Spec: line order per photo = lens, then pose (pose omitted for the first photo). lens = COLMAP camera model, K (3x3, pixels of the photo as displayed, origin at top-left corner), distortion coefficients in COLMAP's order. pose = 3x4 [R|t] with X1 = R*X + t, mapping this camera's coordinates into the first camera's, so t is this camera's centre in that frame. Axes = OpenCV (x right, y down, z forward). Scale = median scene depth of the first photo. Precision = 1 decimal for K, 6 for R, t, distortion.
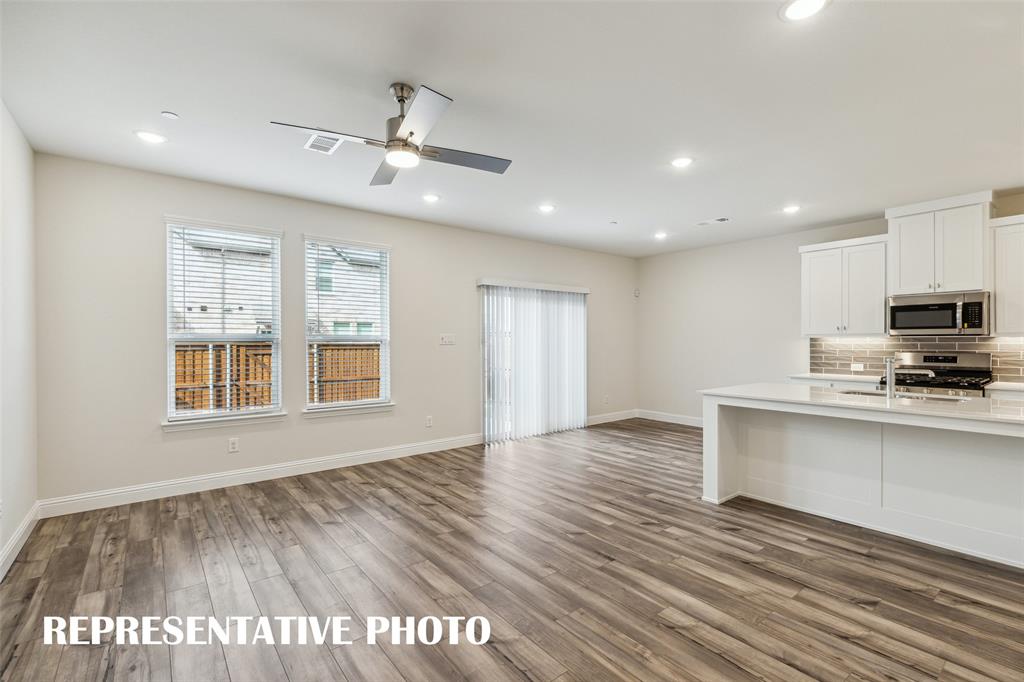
lens RADIAL K [[472.8, 0, 521.9], [0, 472.8, 344.6], [0, 0, 1]] dist [0.016342, 0.000158]
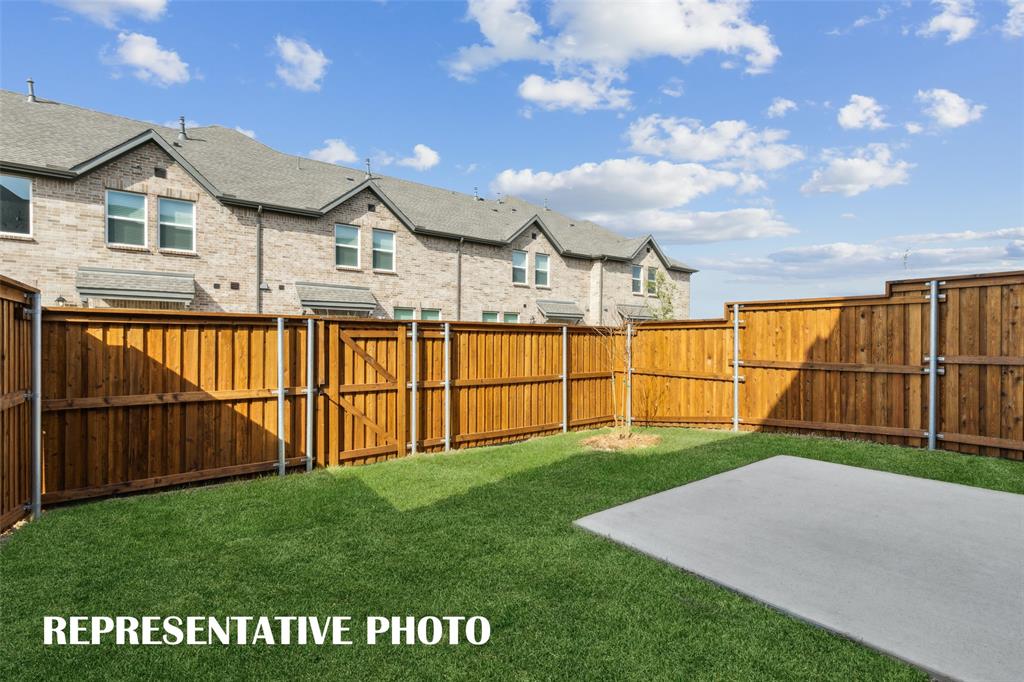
lens RADIAL K [[472.8, 0, 512.3], [0, 472.8, 340.9], [0, 0, 1]] dist [0.016342, 0.000158]
pose [[0.999709, 0.002952, -0.023922, -0.361519], [-0.003303, 0.999887, -0.014678, 0.031262], [0.023876, 0.014753, 0.999606, 0.452133]]
